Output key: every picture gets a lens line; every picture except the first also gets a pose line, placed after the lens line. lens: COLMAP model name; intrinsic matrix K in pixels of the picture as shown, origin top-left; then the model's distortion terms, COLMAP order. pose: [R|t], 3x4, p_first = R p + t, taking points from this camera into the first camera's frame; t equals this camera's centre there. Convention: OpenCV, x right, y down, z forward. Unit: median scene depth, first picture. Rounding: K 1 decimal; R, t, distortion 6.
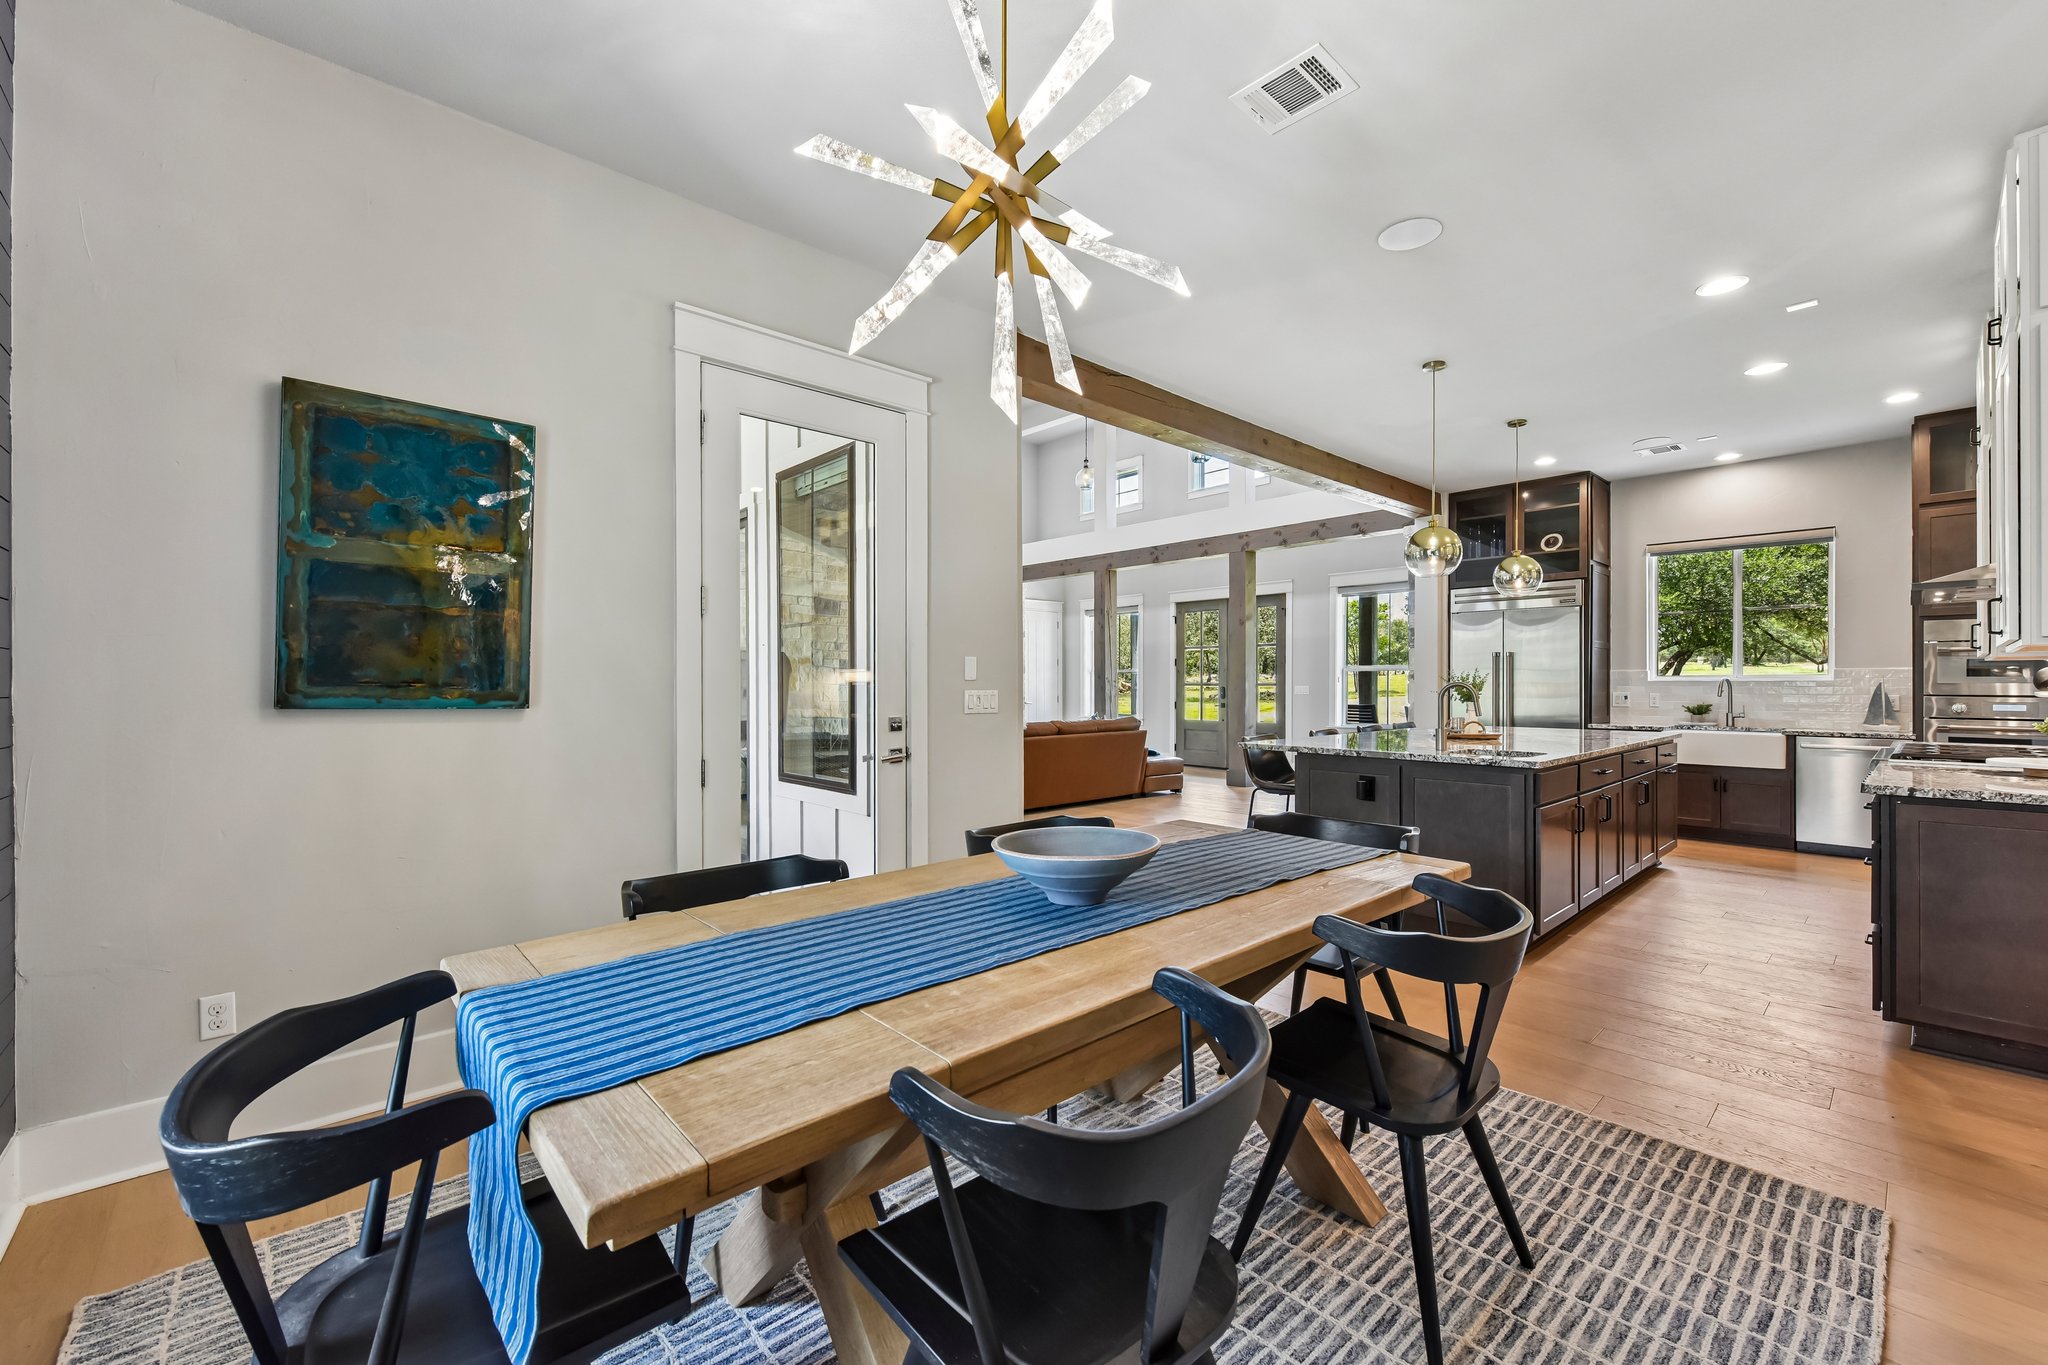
lens RADIAL K [[817.8, 0, 1036.5], [0, 817.8, 685.8], [0, 0, 1]] dist [-0.006636, 0.000014]
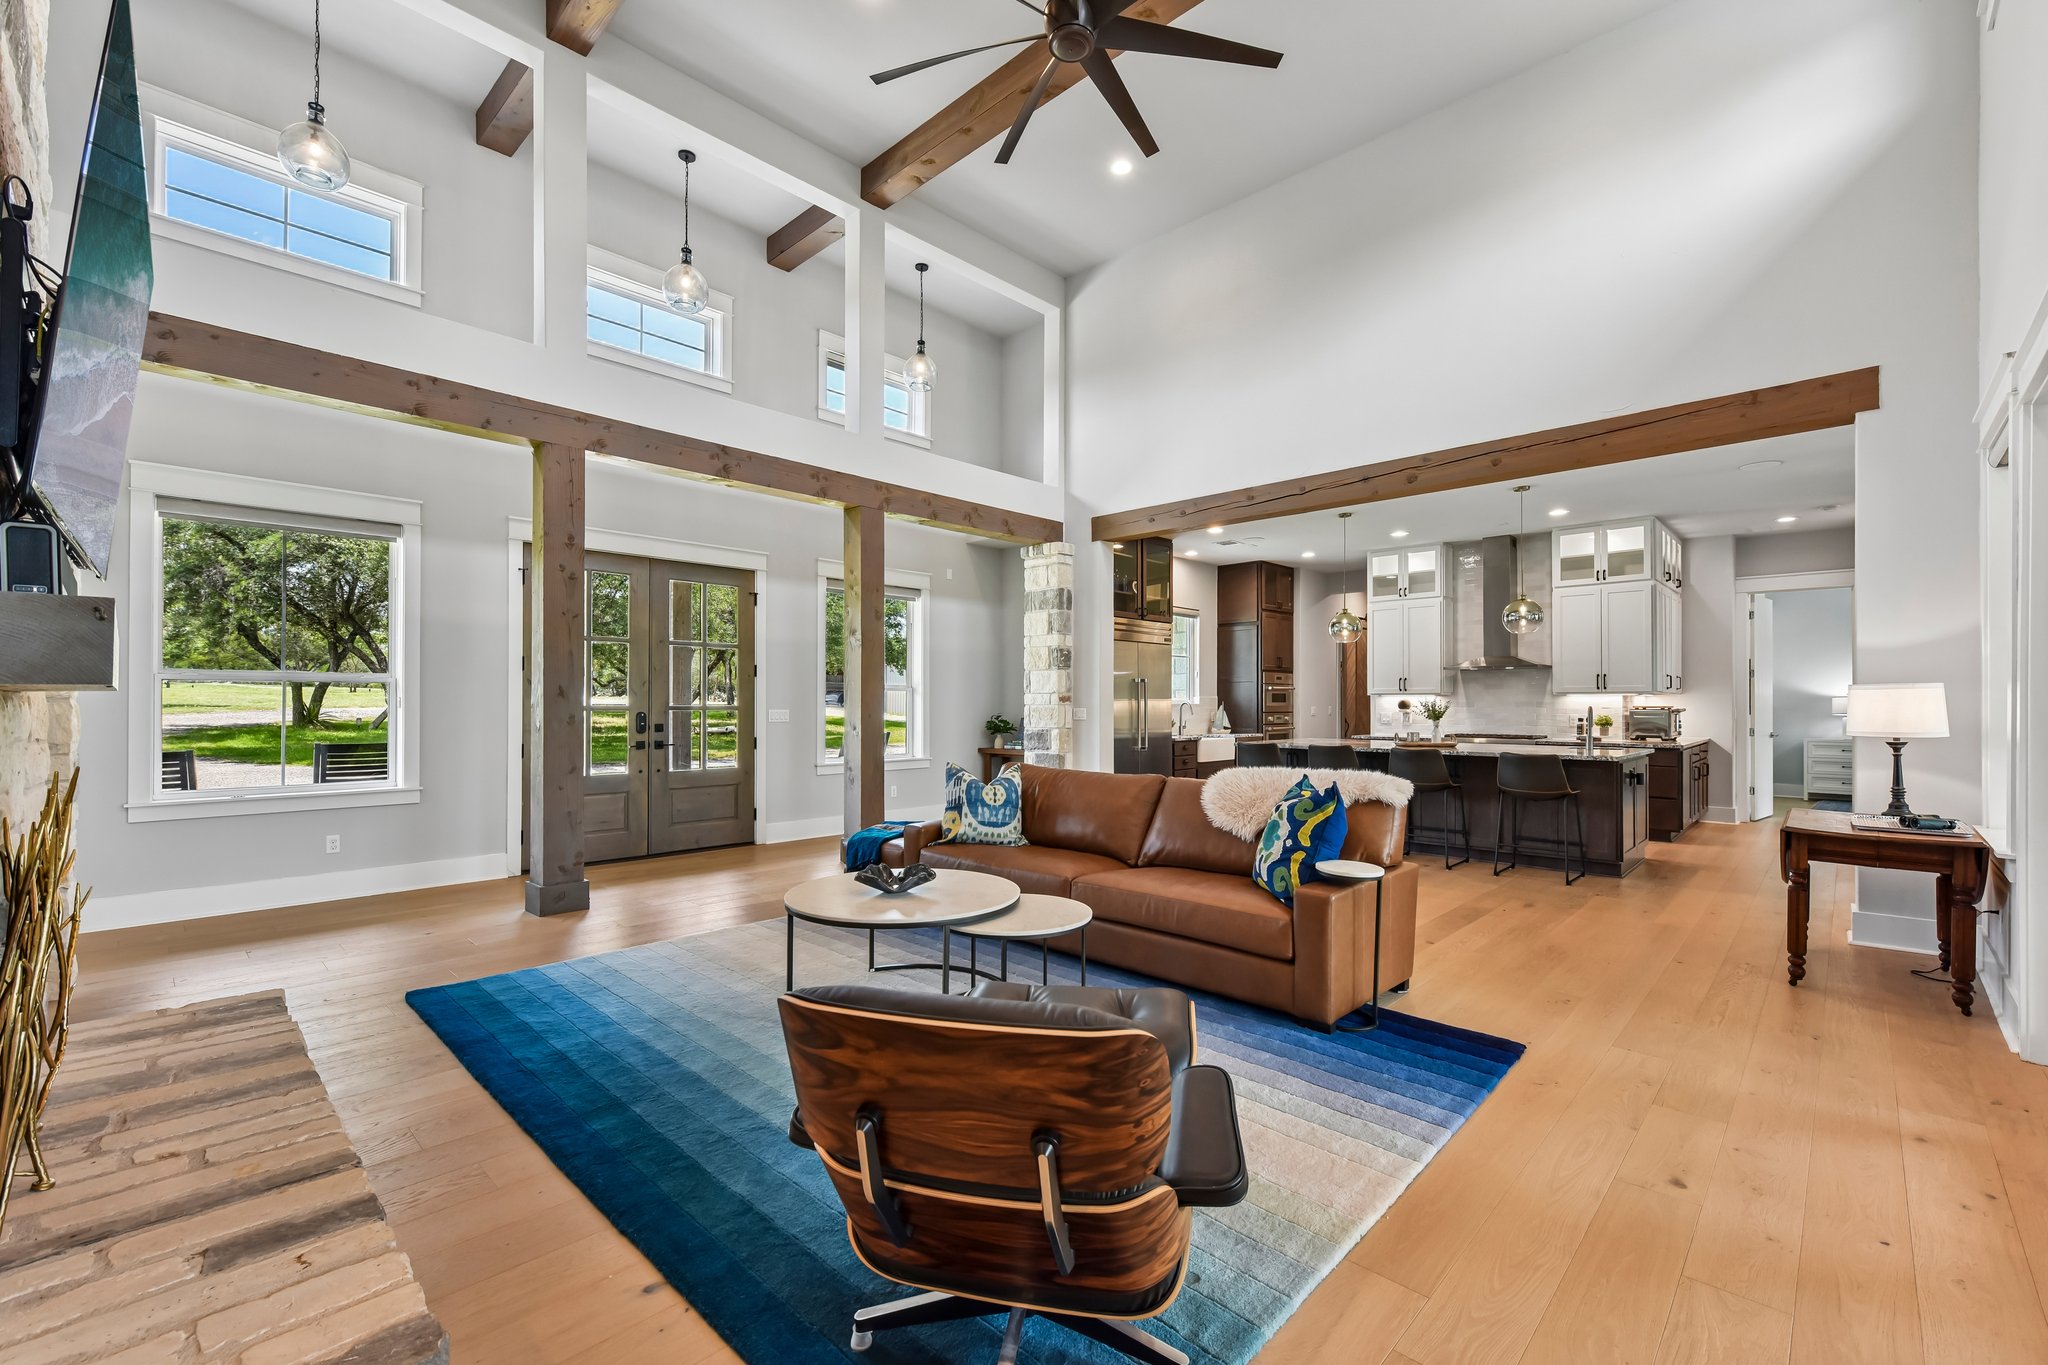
lens RADIAL K [[870.6, 0, 1028.6], [0, 870.6, 698.1], [0, 0, 1]] dist [-0.001154, 0.000034]
pose [[-0.072741, 0.006356, 0.997331, -0.629732], [0.002477, 0.999978, -0.006192, -0.006900], [-0.997348, 0.002020, -0.072755, 1.250484]]
